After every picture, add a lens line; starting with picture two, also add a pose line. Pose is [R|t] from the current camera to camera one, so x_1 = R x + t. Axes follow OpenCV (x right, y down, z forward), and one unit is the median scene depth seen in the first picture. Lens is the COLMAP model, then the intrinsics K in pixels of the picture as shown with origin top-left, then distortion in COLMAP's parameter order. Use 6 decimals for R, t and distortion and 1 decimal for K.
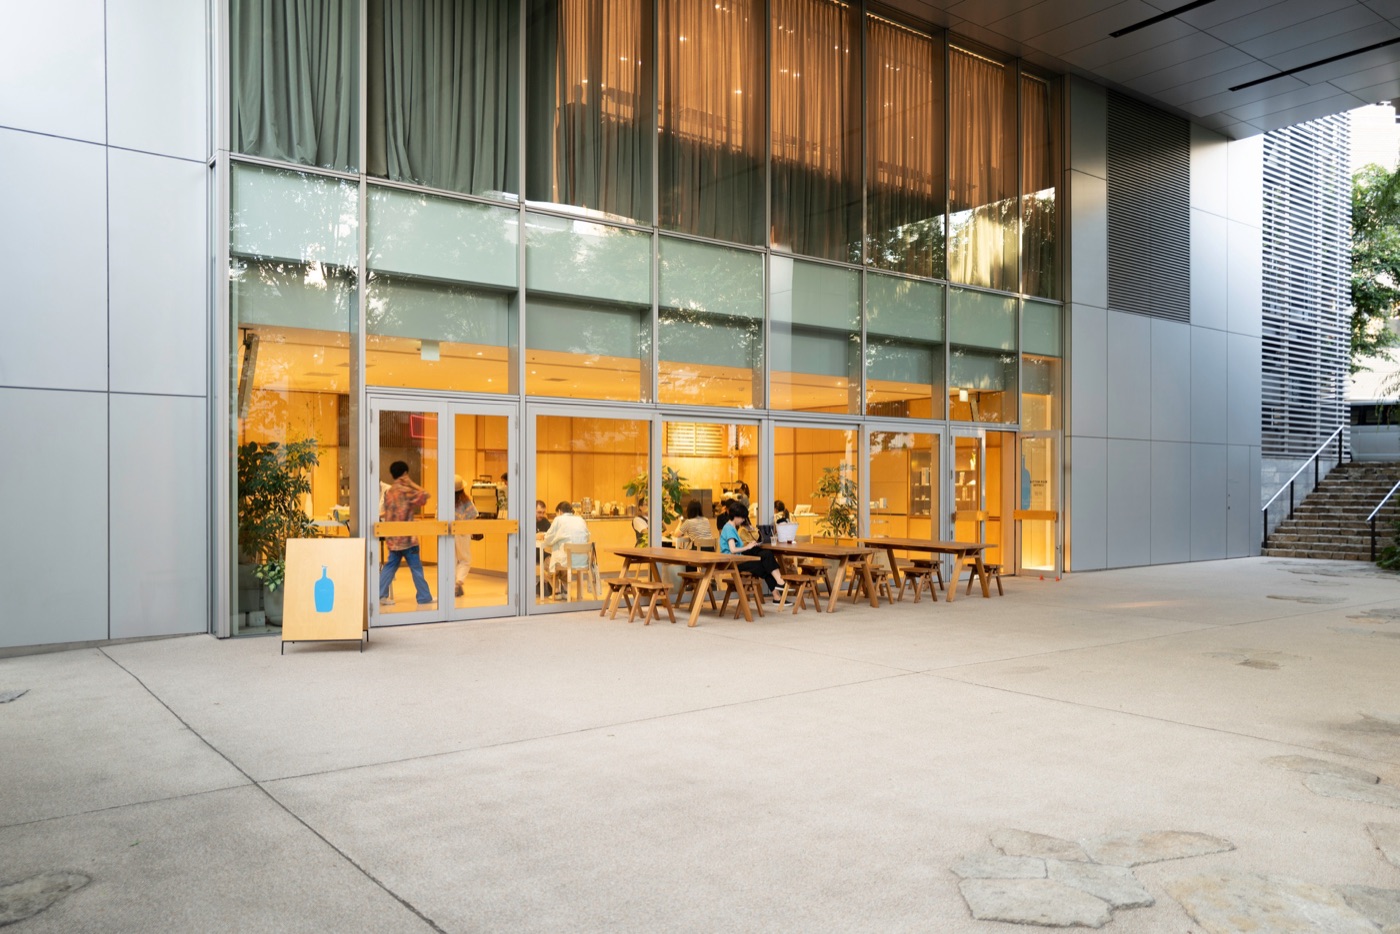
lens RADIAL K [[1112.3, 0, 695.2], [0, 1112.3, 483.6], [0, 0, 1]] dist [-0.056875, 0.138848]
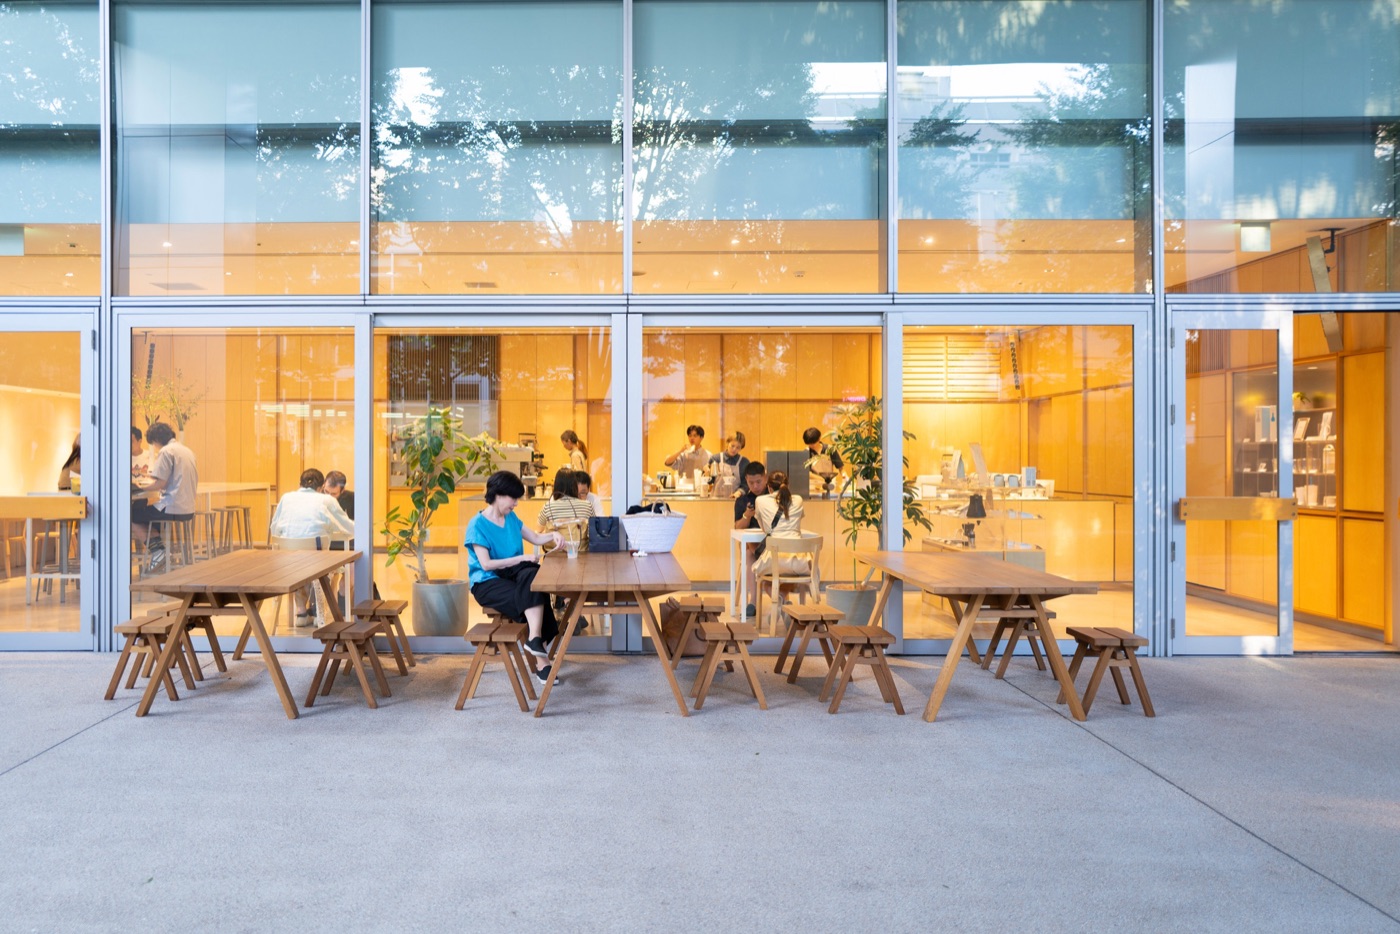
lens RADIAL K [[1112.3, 0, 695.2], [0, 1112.3, 483.6], [0, 0, 1]] dist [-0.056875, 0.138848]
pose [[0.796975, 0.010799, -0.603916, 0.238530], [0.005111, 0.999684, 0.024621, 0.005087], [0.603991, -0.022709, 0.796668, 0.361379]]
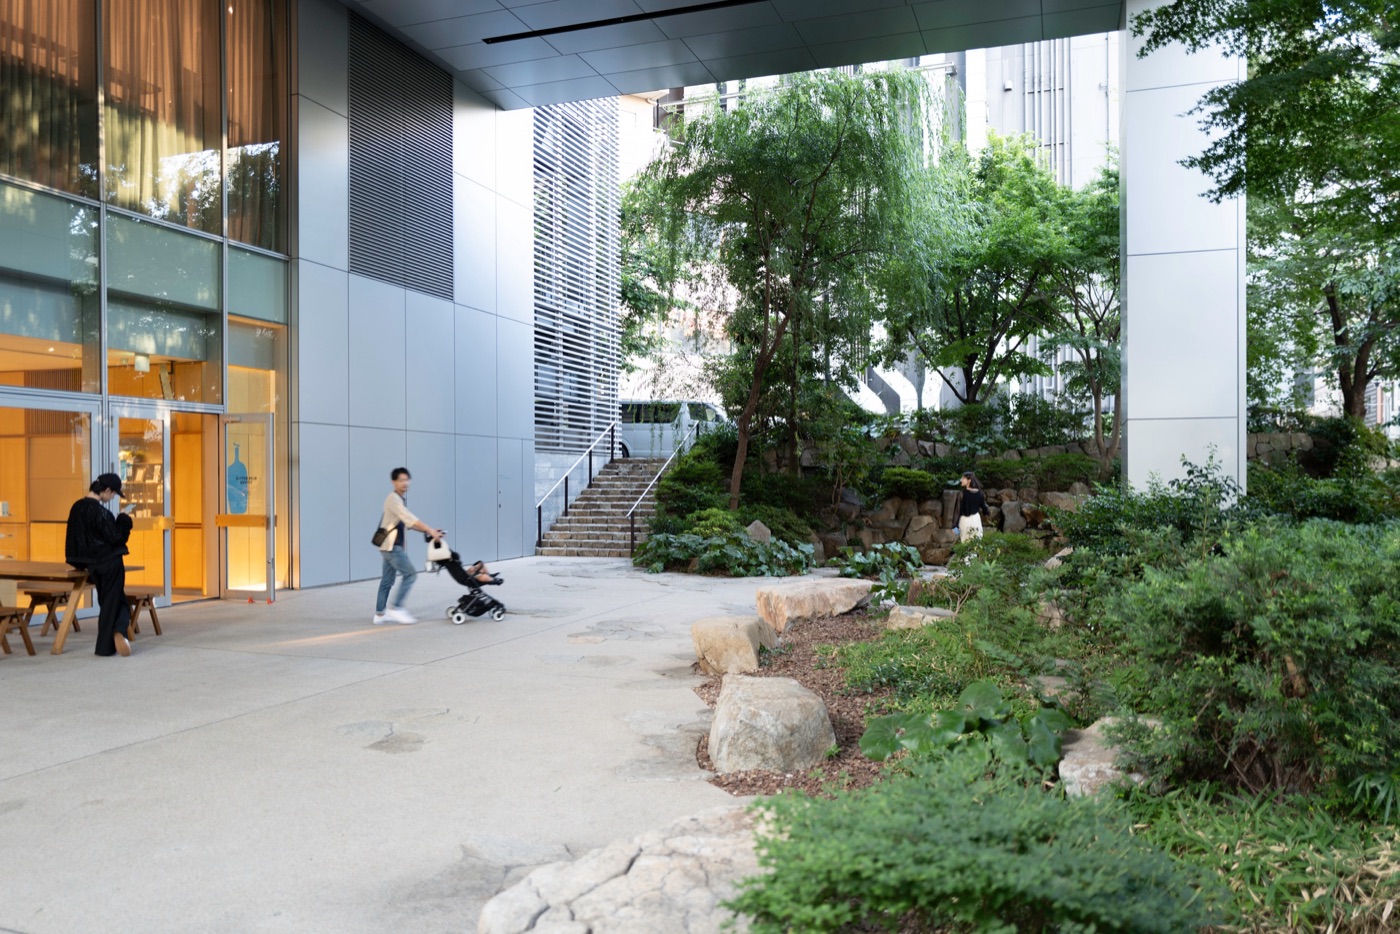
lens RADIAL K [[1112.3, 0, 695.2], [0, 1112.3, 483.6], [0, 0, 1]] dist [-0.056875, 0.138848]
pose [[0.842351, -0.003096, 0.538921, 0.110040], [0.000412, 0.999987, 0.005102, -0.001209], [-0.538930, -0.004076, 0.842341, 0.118180]]
